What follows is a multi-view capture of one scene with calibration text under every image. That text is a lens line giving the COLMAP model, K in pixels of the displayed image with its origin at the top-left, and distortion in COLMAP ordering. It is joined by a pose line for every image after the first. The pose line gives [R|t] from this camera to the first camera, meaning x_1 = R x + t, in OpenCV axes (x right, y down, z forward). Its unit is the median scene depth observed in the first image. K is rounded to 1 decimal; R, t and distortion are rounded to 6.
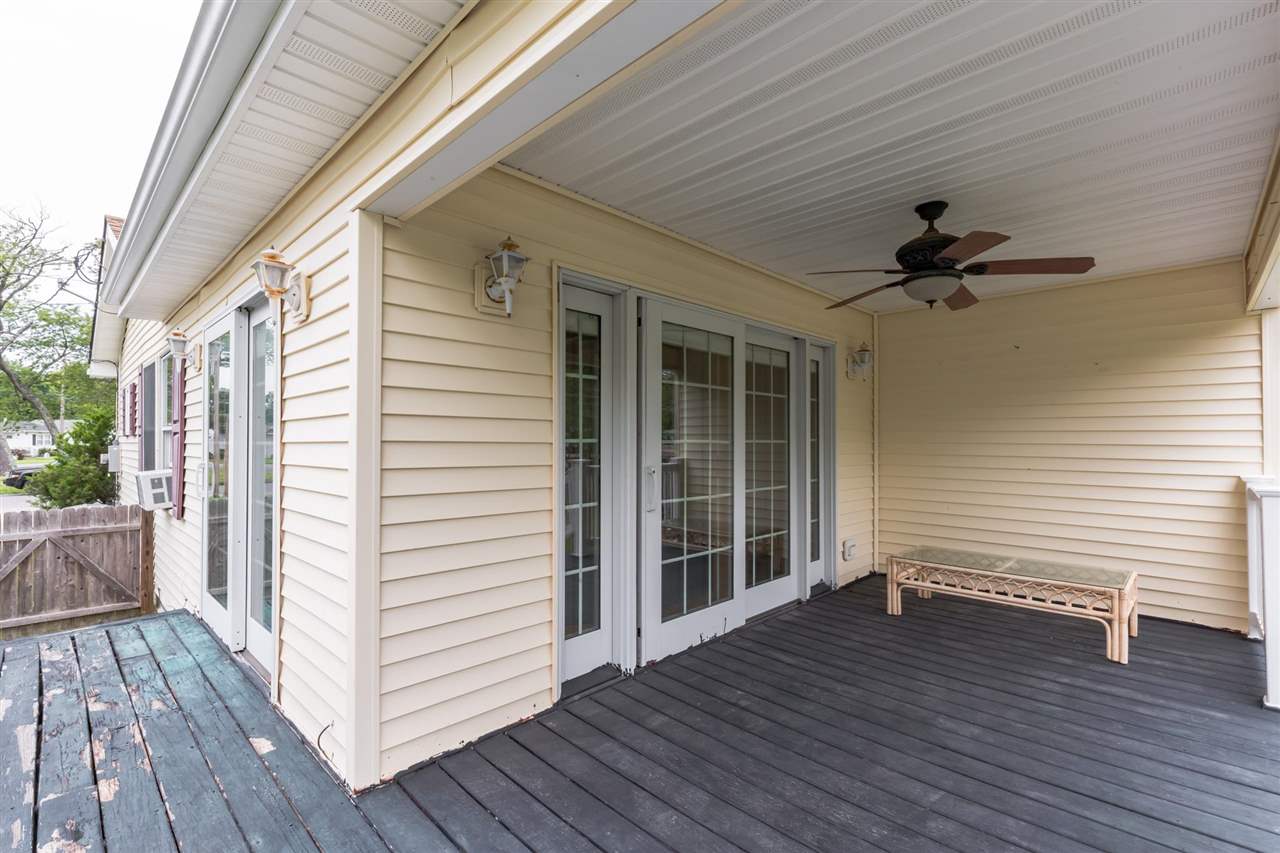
lens RADIAL K [[563.9, 0, 687.1], [0, 563.9, 432.1], [0, 0, 1]] dist [-0.001397, -0.000052]
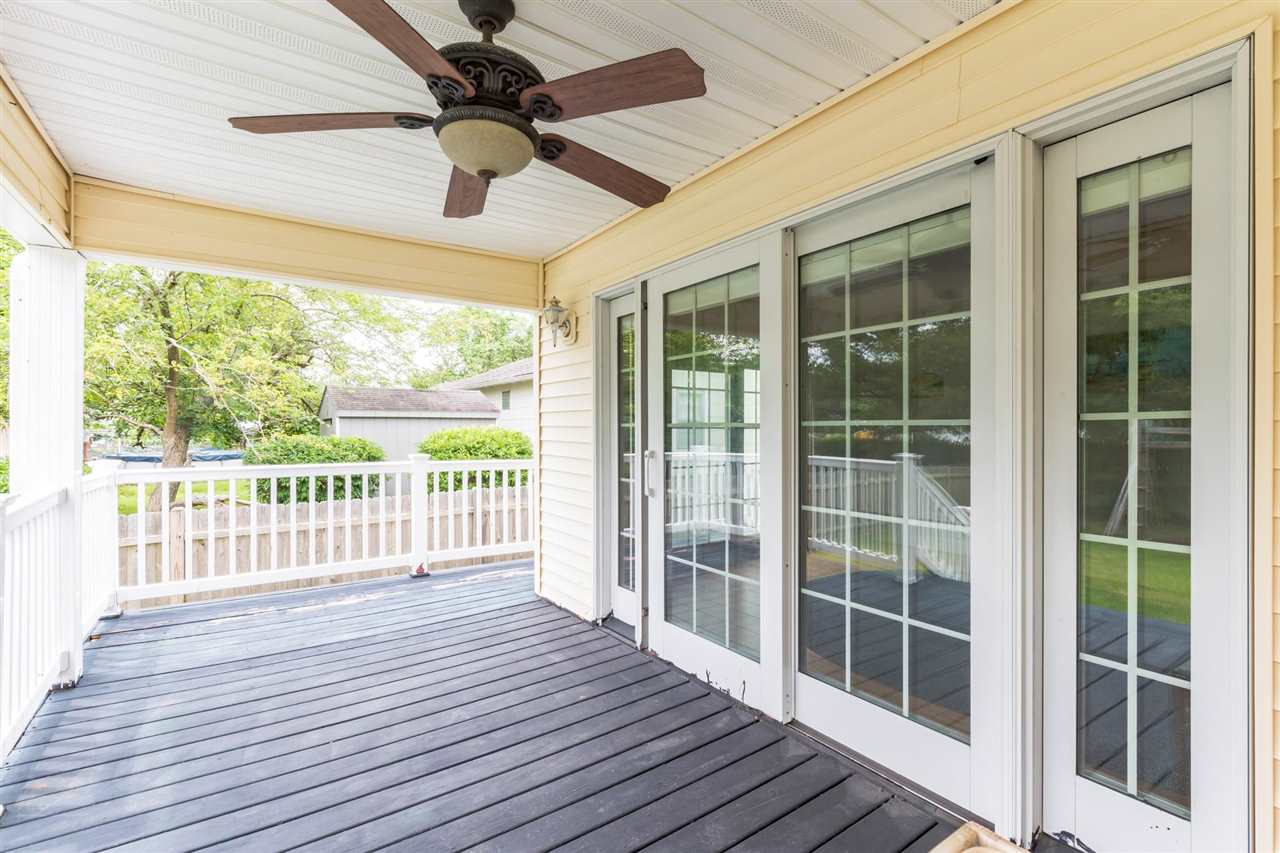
lens RADIAL K [[561.3, 0, 641.2], [0, 561.3, 446.1], [0, 0, 1]] dist [0.000235, 0.000057]
pose [[-0.225484, 0.019218, -0.974057, 0.800892], [0.013844, 0.999768, 0.016520, 0.031334], [0.974149, -0.009760, -0.225697, 1.092584]]
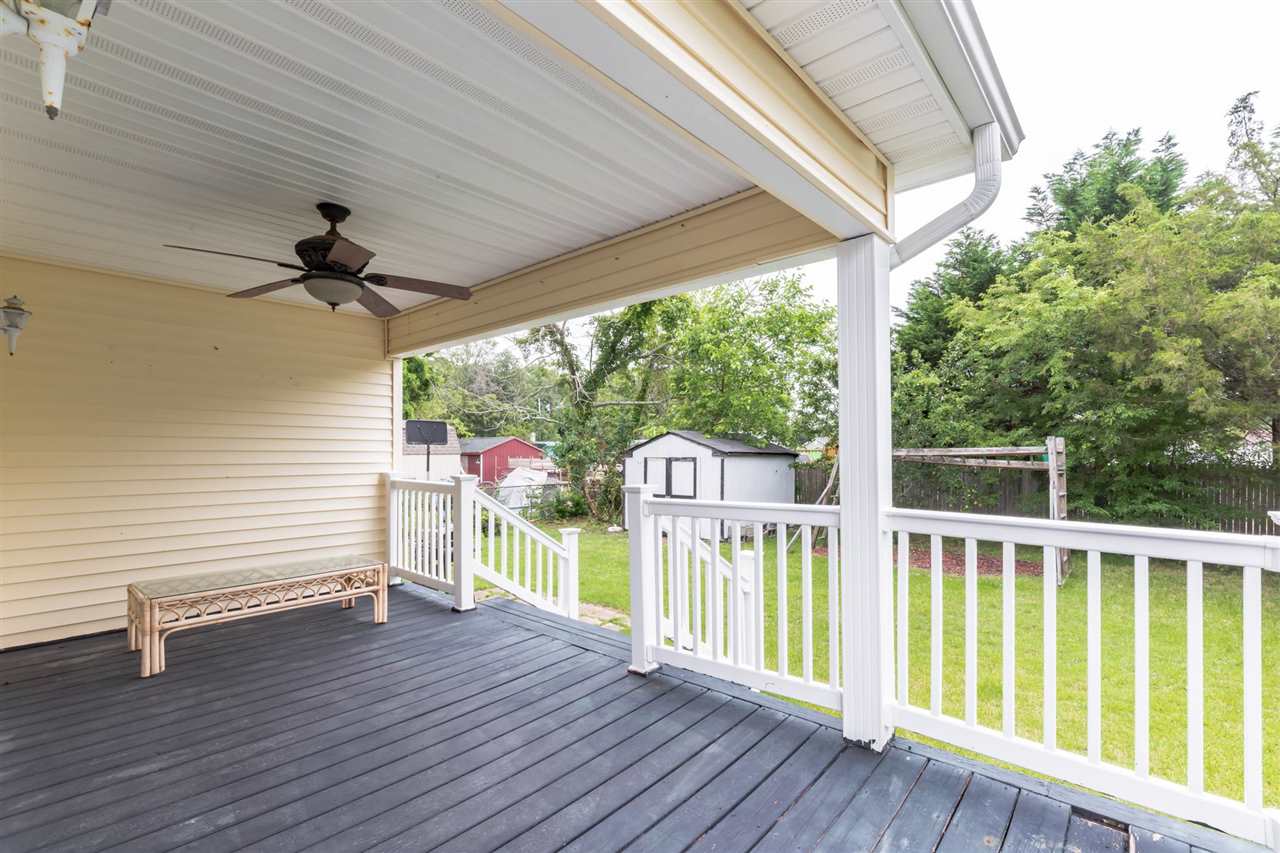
lens RADIAL K [[561.3, 0, 641.2], [0, 561.3, 446.1], [0, 0, 1]] dist [0.000235, 0.000057]
pose [[0.007360, 0.004698, 0.999962, -0.475735], [-0.008826, 0.999950, -0.004633, 0.014309], [-0.999934, -0.008791, 0.007401, 0.391841]]
